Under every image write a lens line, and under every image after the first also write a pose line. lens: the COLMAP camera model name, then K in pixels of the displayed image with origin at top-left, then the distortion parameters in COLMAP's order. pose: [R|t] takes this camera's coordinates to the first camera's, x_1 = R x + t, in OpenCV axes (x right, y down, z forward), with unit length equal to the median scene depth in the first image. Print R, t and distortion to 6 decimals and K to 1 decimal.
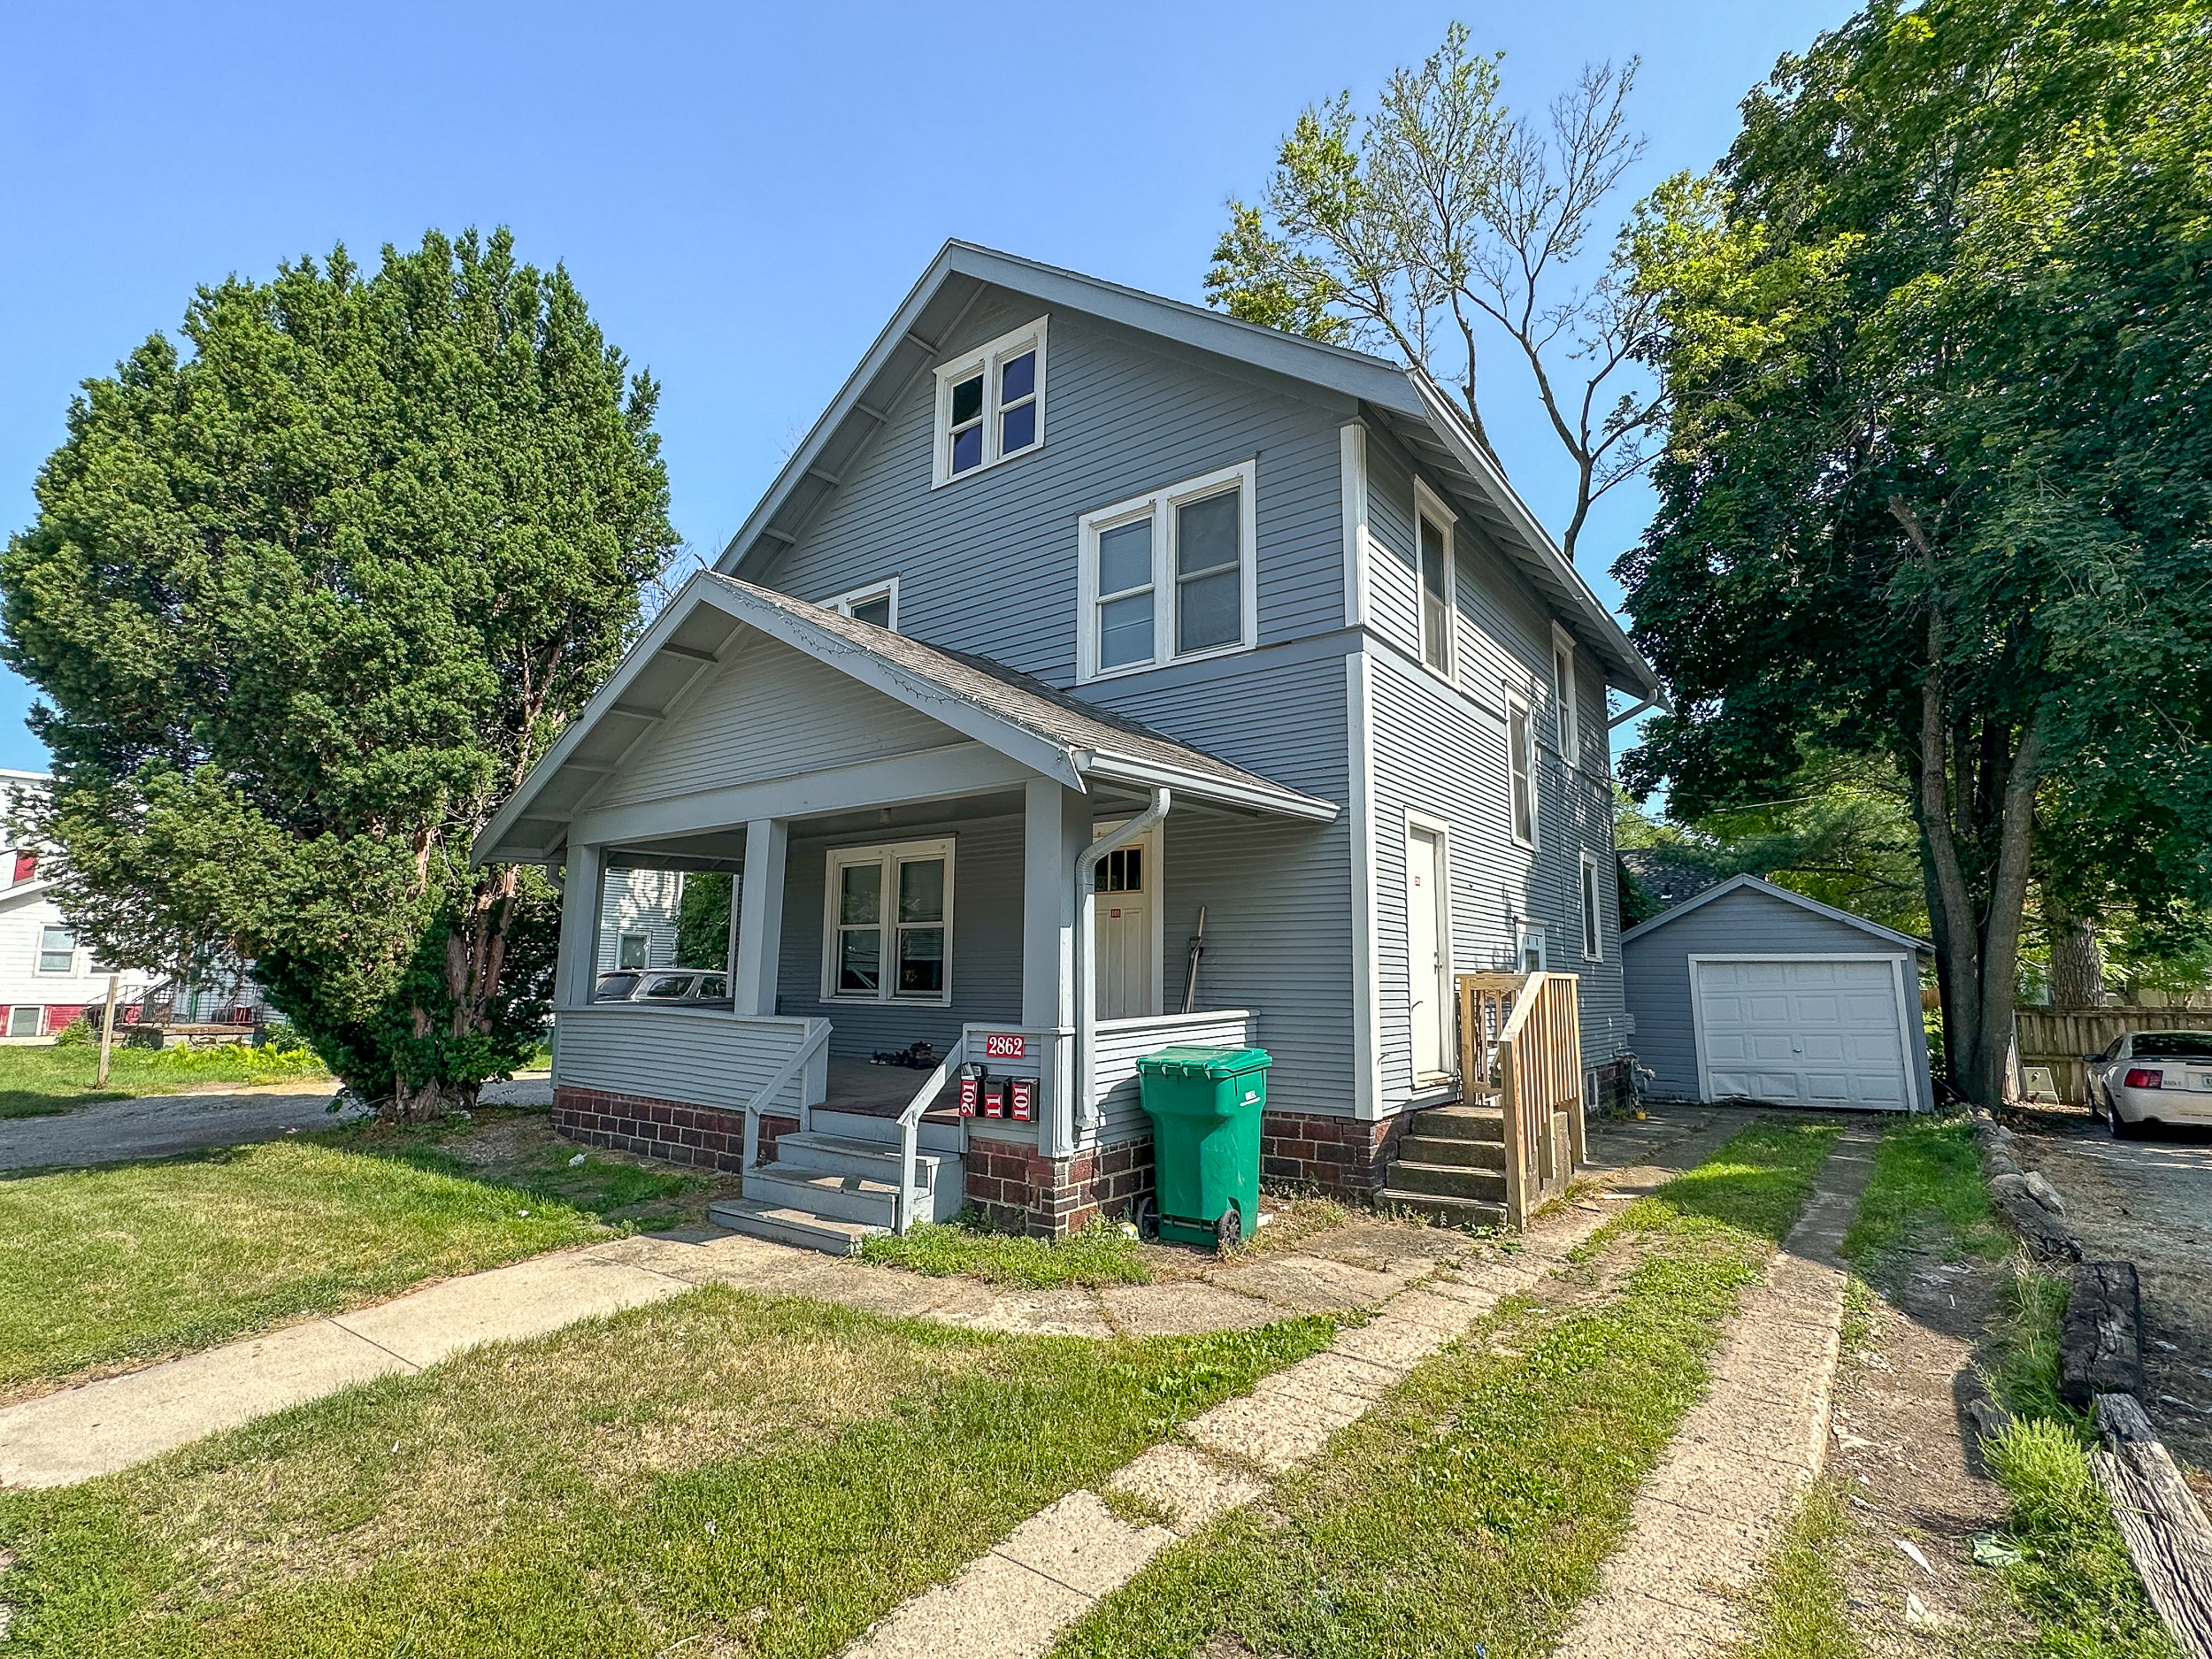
lens RADIAL K [[1047.7, 0, 1113.7], [0, 1047.7, 823.9], [0, 0, 1]] dist [-0.005163, -0.000444]
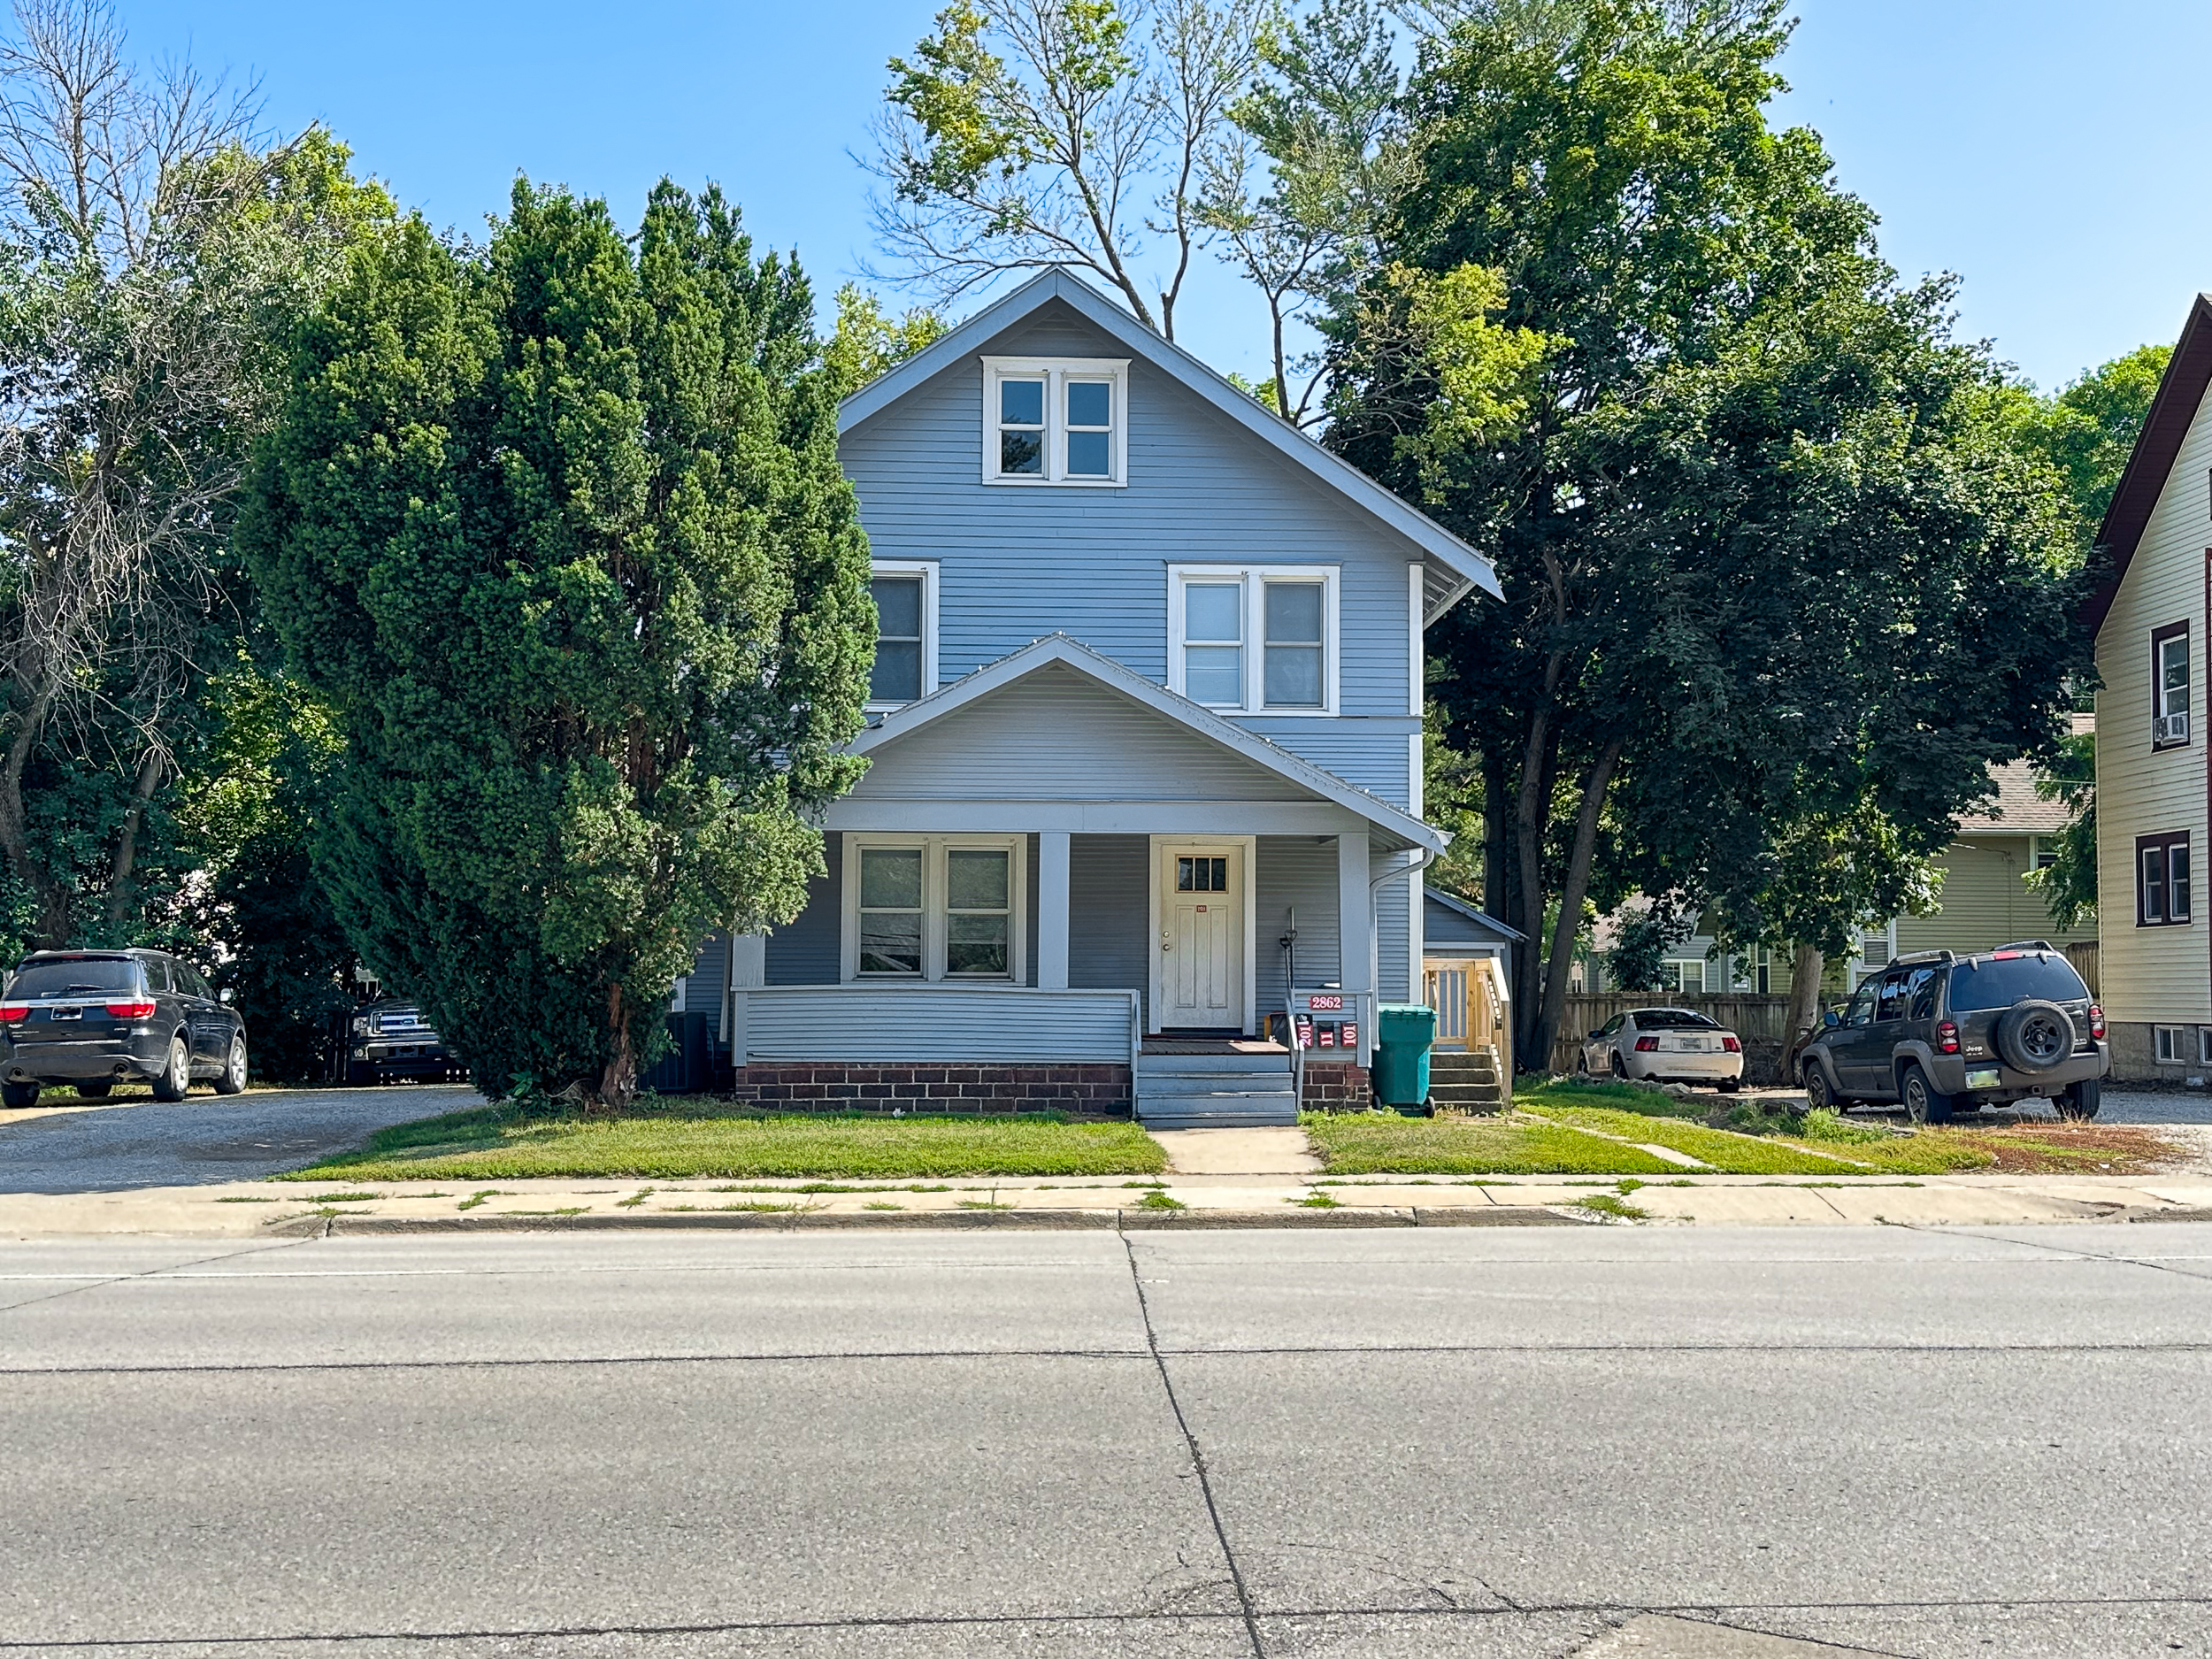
lens RADIAL K [[2437.1, 0, 1104.1], [0, 2437.1, 829.5], [0, 0, 1]] dist [0.012328, 0.000000]
pose [[0.767290, 0.038069, 0.640169, -1.888926], [-0.094212, 0.994097, 0.053803, -0.148654], [-0.634342, -0.101594, 0.766348, -1.095476]]
